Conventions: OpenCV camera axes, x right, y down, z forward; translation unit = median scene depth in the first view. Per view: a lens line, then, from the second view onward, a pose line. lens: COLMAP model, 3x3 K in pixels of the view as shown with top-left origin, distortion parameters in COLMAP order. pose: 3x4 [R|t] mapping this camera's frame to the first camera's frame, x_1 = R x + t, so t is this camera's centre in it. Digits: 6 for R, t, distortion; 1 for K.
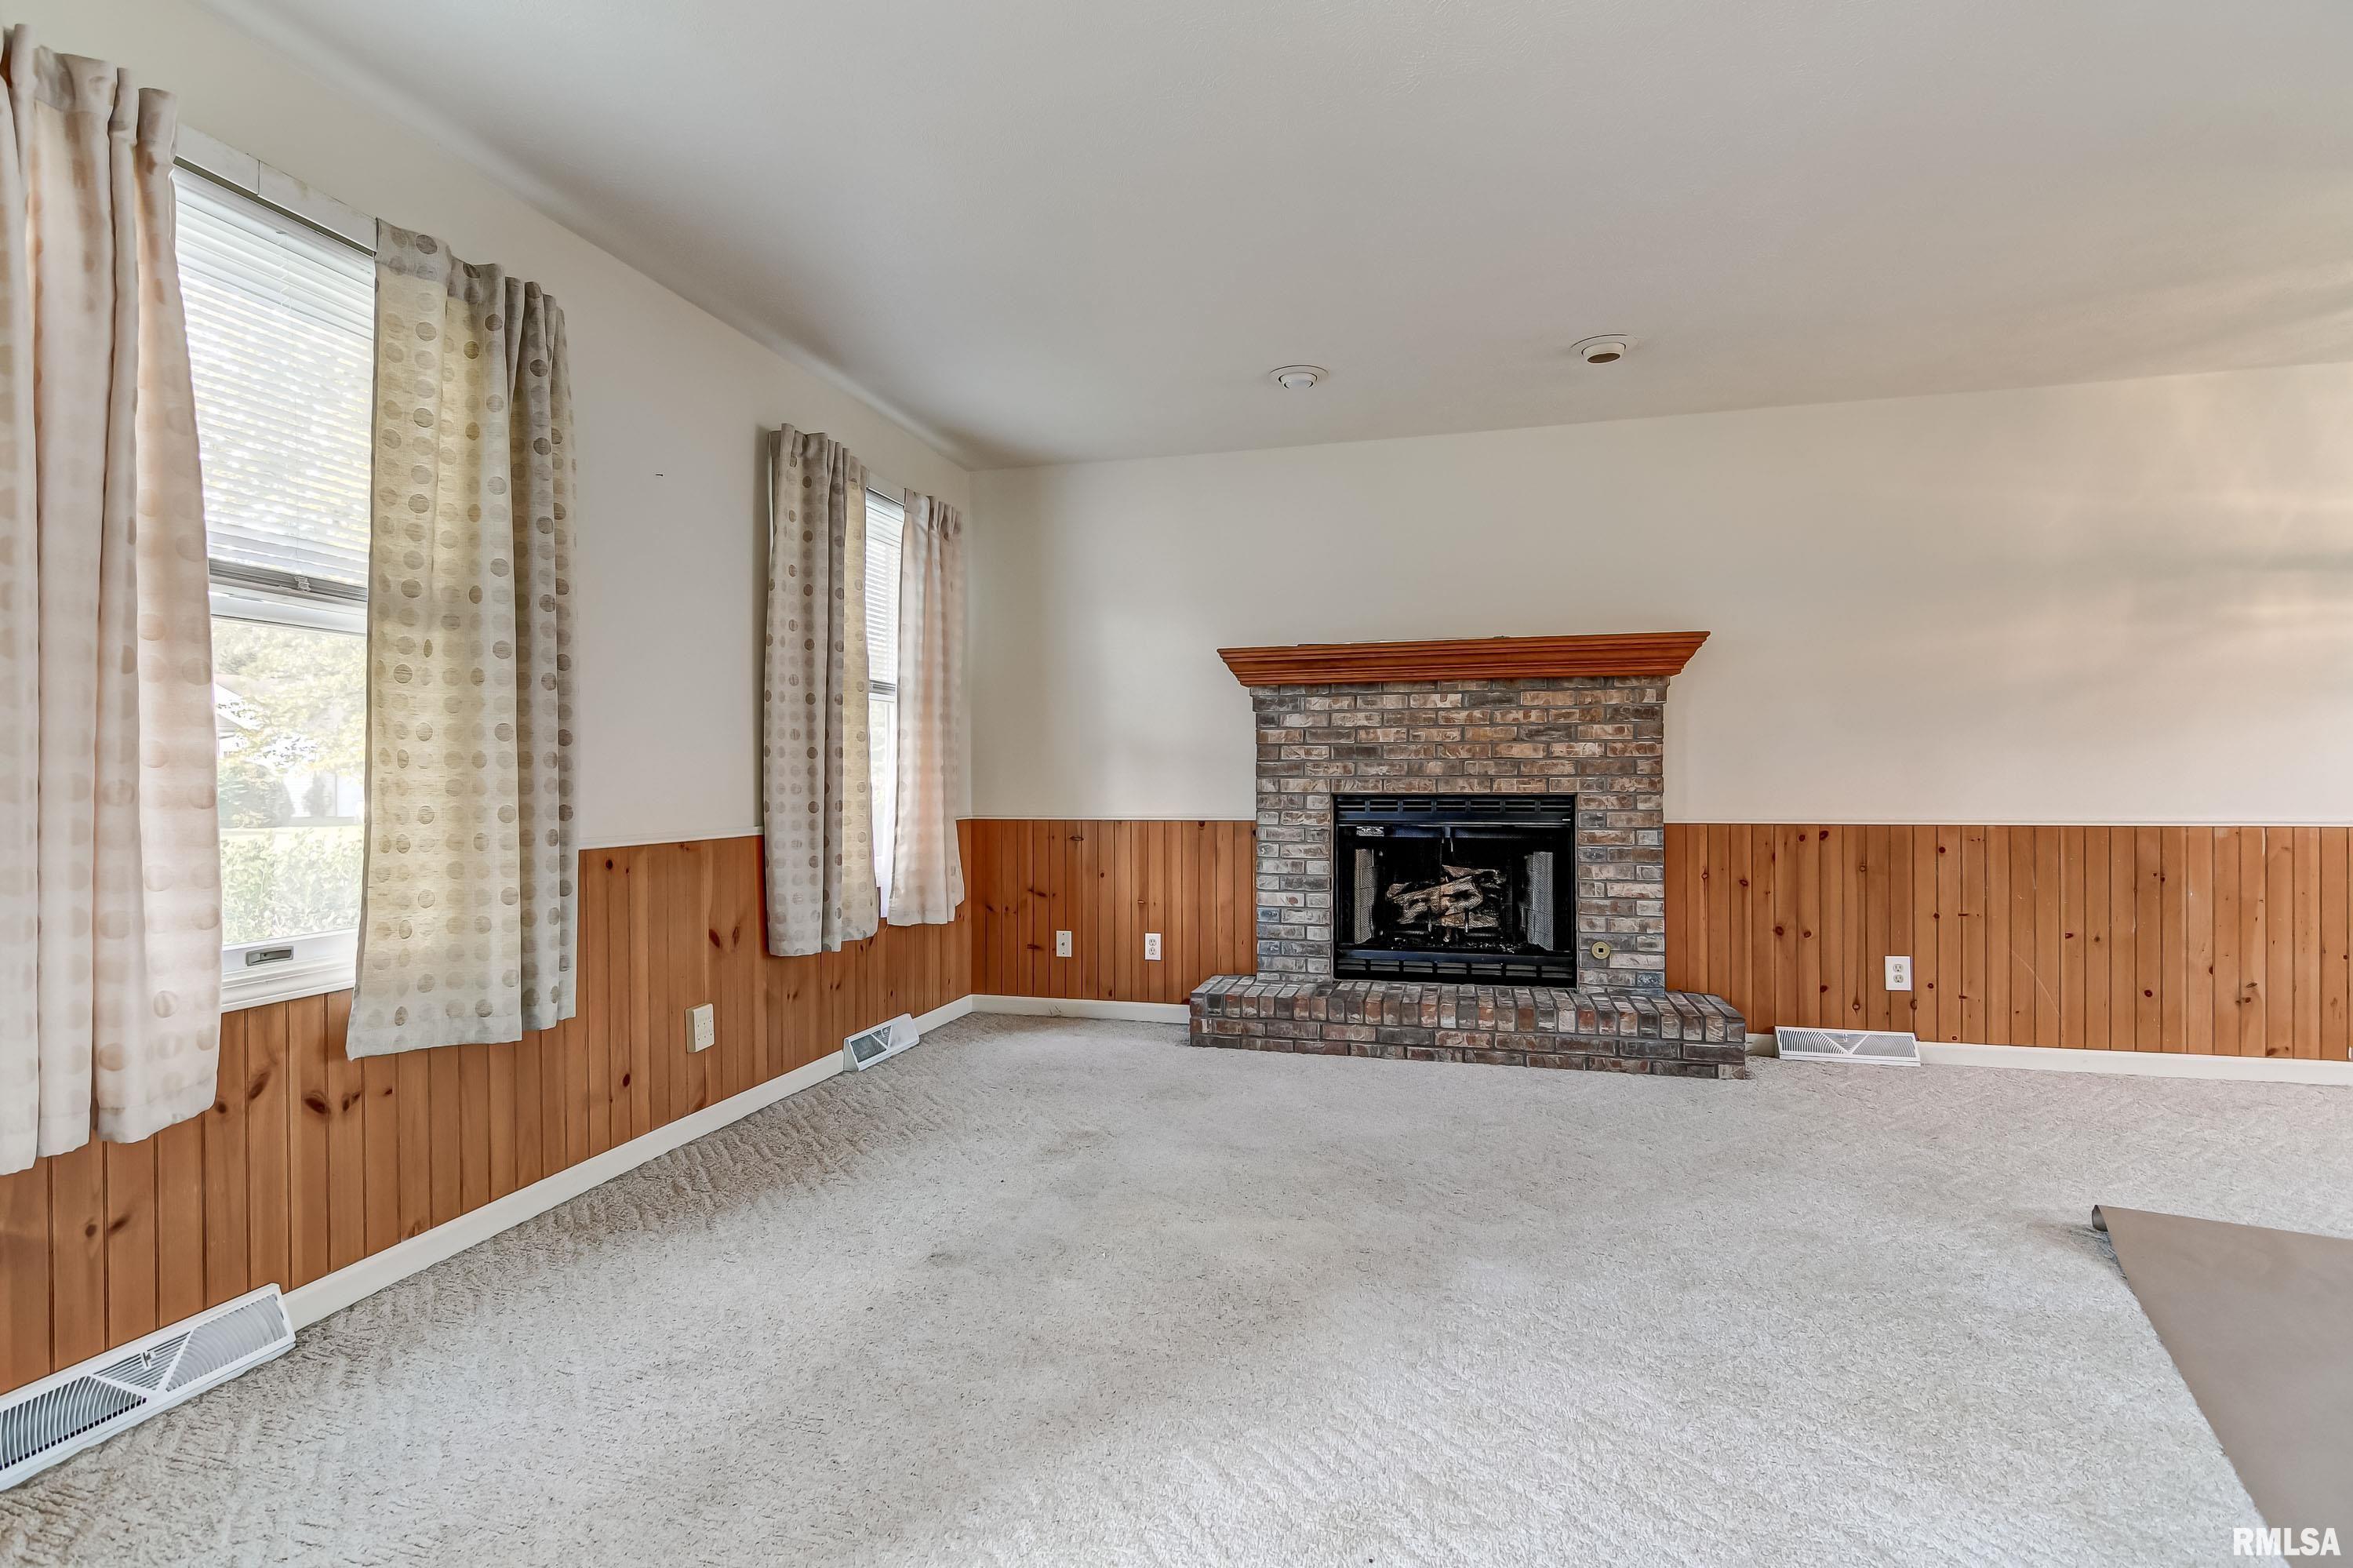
lens RADIAL K [[1111.9, 0, 1146.9], [0, 1111.9, 792.4], [0, 0, 1]] dist [0.001300, -0.000127]
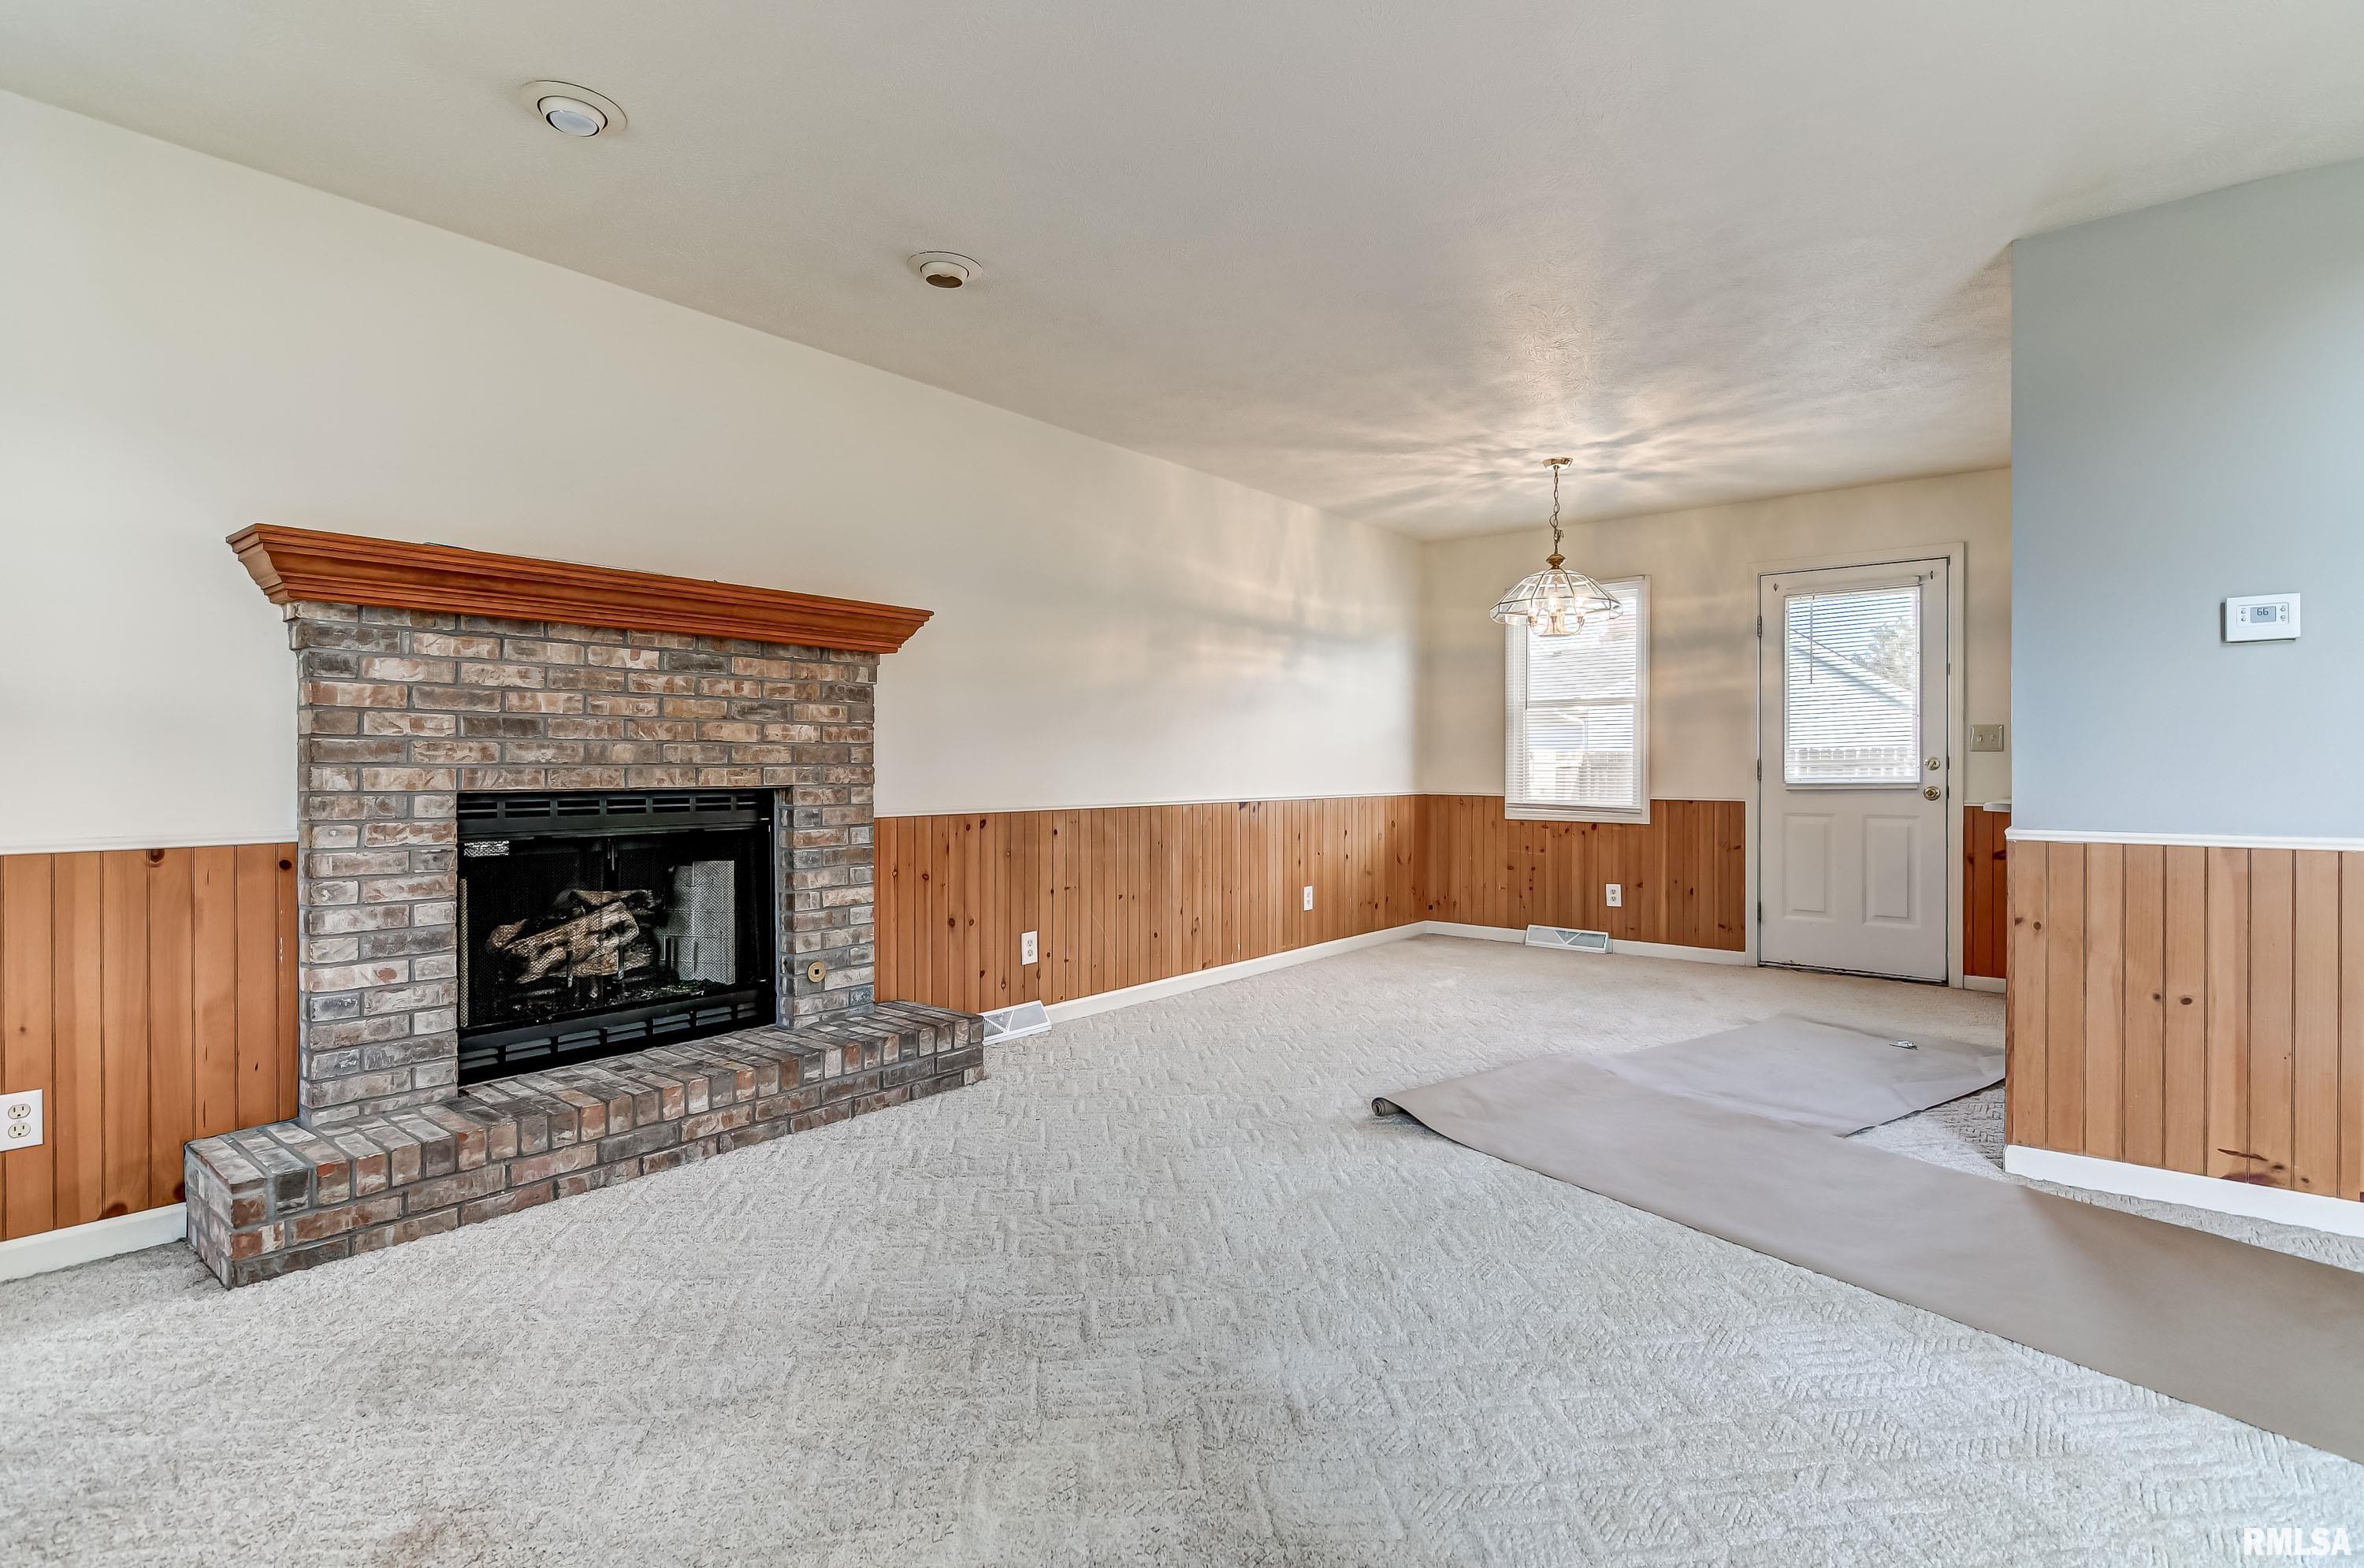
lens RADIAL K [[1147.3, 0, 1175.2], [0, 1147.3, 781.2], [0, 0, 1]] dist [0.012032, -0.011844]
pose [[0.402206, -0.009557, 0.915499, -0.277846], [0.008934, 0.999939, 0.006513, -0.005926], [-0.915506, 0.005559, 0.402267, 0.399108]]
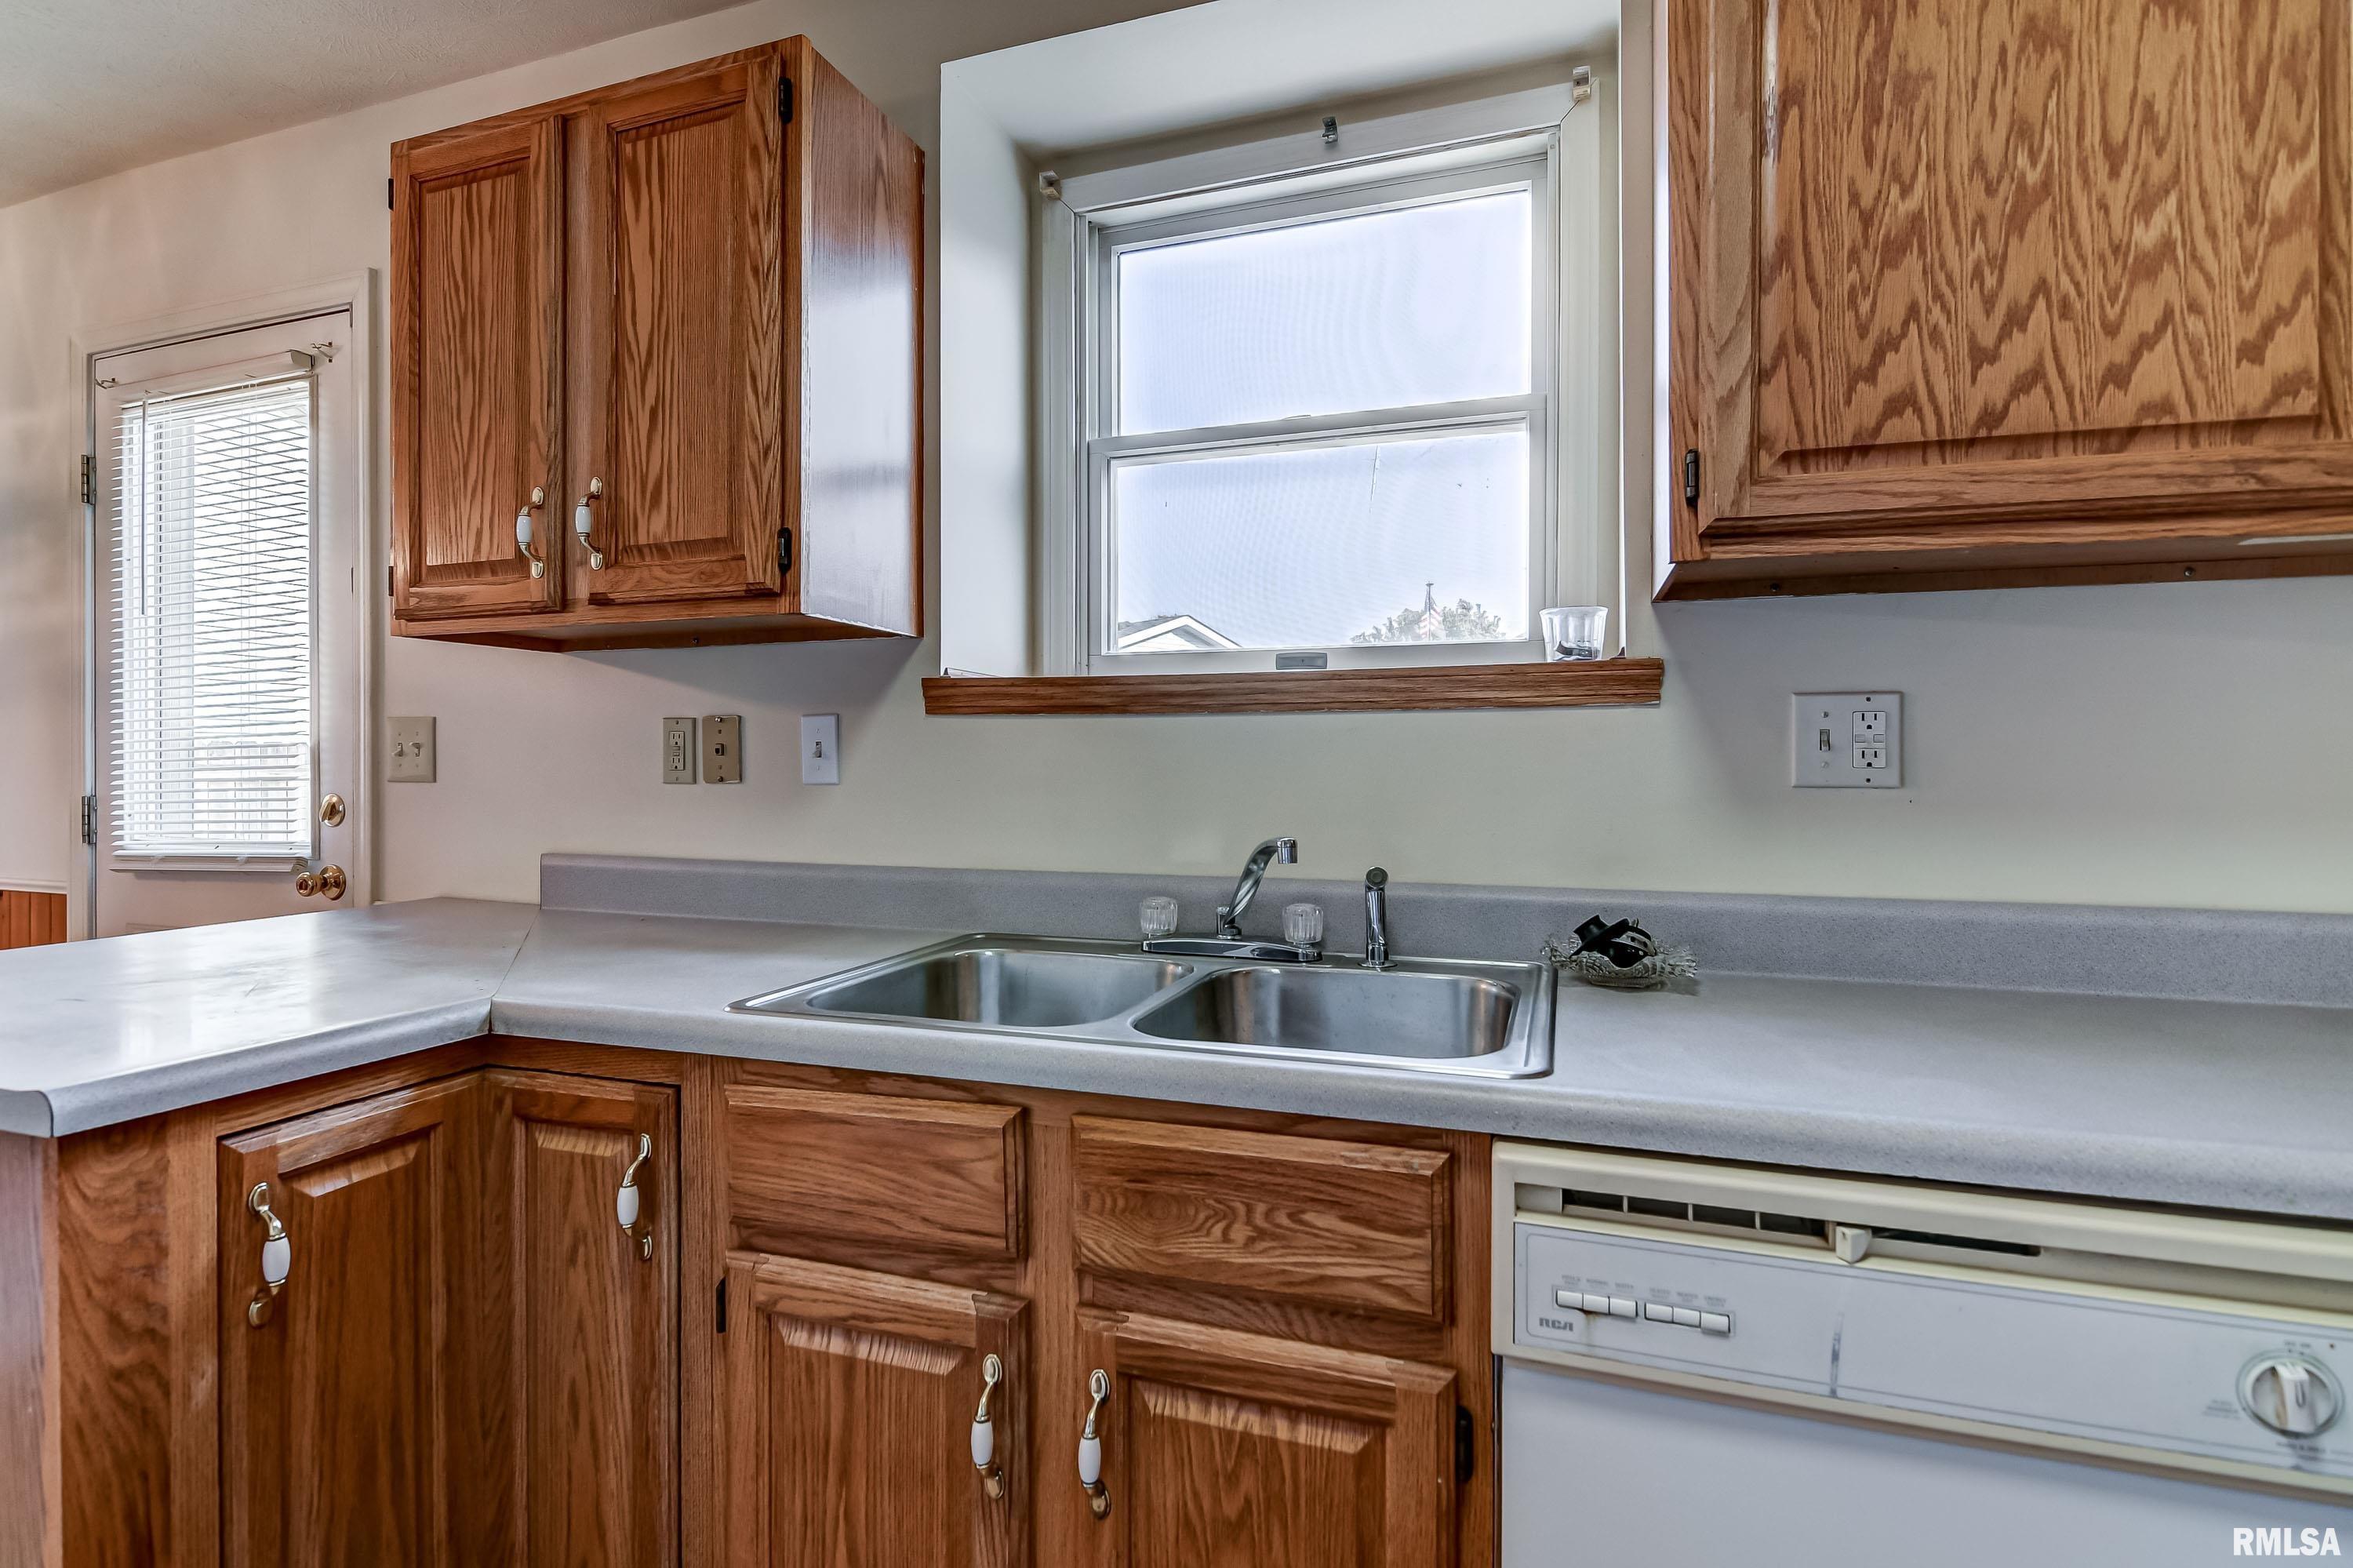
lens RADIAL K [[1131.5, 0, 1179.3], [0, 1131.5, 764.8], [0, 0, 1]] dist [0.009411, -0.009680]
pose [[0.062641, -0.001072, 0.998036, 0.733846], [0.013252, 0.999912, 0.000242, -0.025219], [-0.997948, 0.013211, 0.062649, -0.269651]]
